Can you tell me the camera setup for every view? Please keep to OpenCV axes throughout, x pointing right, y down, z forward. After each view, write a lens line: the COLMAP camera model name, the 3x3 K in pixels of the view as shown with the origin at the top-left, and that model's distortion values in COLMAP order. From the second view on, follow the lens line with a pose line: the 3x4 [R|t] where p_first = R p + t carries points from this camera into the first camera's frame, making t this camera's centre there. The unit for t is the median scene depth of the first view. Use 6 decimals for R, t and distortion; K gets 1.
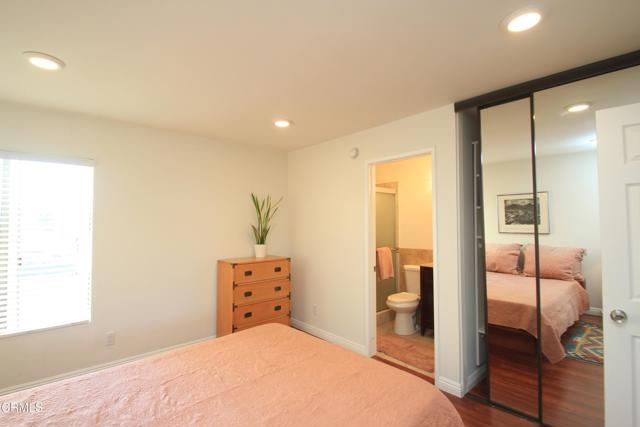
lens RADIAL K [[301.8, 0, 314.9], [0, 301.8, 212.5], [0, 0, 1]] dist [0.017547, -0.004035]
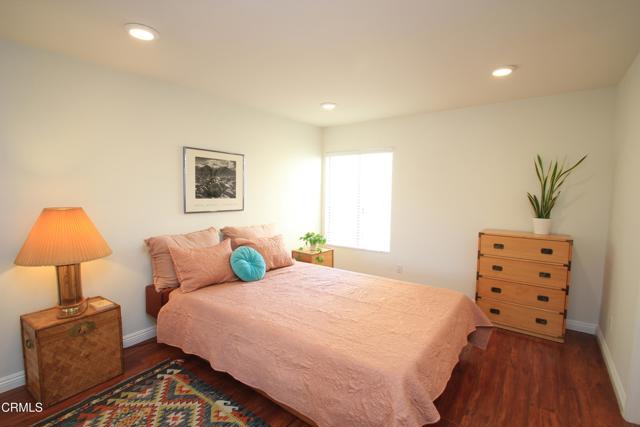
lens RADIAL K [[301.8, 0, 314.2], [0, 301.8, 203.6], [0, 0, 1]] dist [0.017547, -0.004035]
pose [[0.210949, 0.056025, -0.975890, 0.599684], [0.018573, 0.997946, 0.061306, 0.005483], [0.977321, -0.031058, 0.209476, 0.282780]]
